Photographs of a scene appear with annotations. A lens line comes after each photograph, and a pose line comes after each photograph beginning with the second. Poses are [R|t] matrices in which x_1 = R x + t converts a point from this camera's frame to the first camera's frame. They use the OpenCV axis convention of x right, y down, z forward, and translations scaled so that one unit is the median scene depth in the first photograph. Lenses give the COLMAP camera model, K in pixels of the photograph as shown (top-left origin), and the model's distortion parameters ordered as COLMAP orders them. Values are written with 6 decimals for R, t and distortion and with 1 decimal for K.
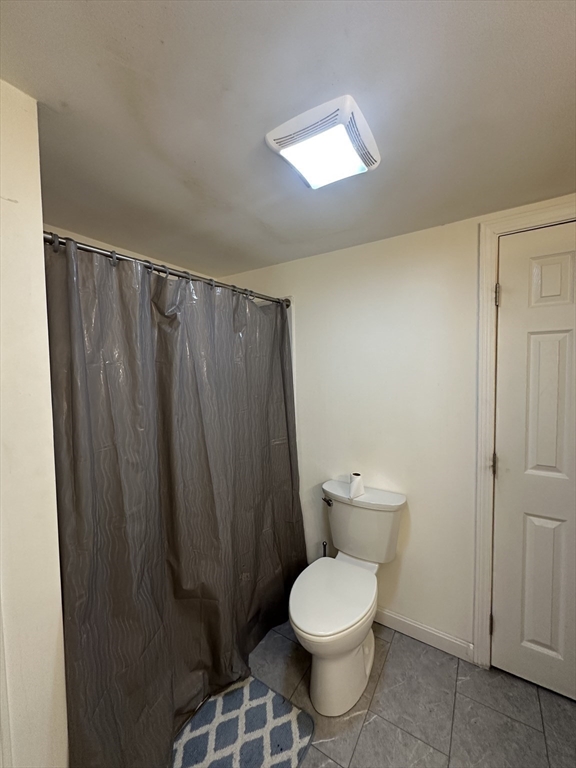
lens RADIAL K [[308.2, 0, 288.0], [0, 308.2, 384.0], [0, 0, 1]] dist [-0.001558, 0.000542]
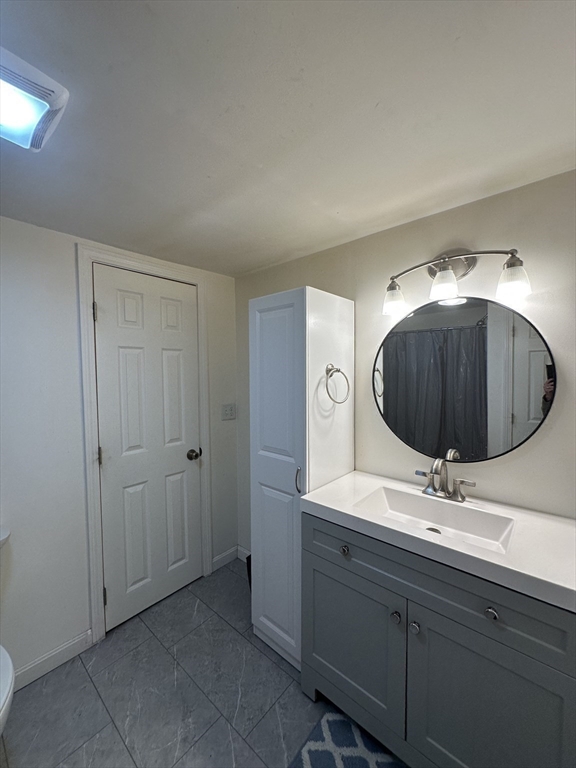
lens RADIAL K [[308.2, 0, 288.0], [0, 308.2, 384.0], [0, 0, 1]] dist [-0.001558, 0.000542]
pose [[0.144033, -0.025173, 0.989253, -0.383385], [0.059724, 0.998075, 0.016702, 0.011178], [-0.987769, 0.056676, 0.145260, 0.117690]]
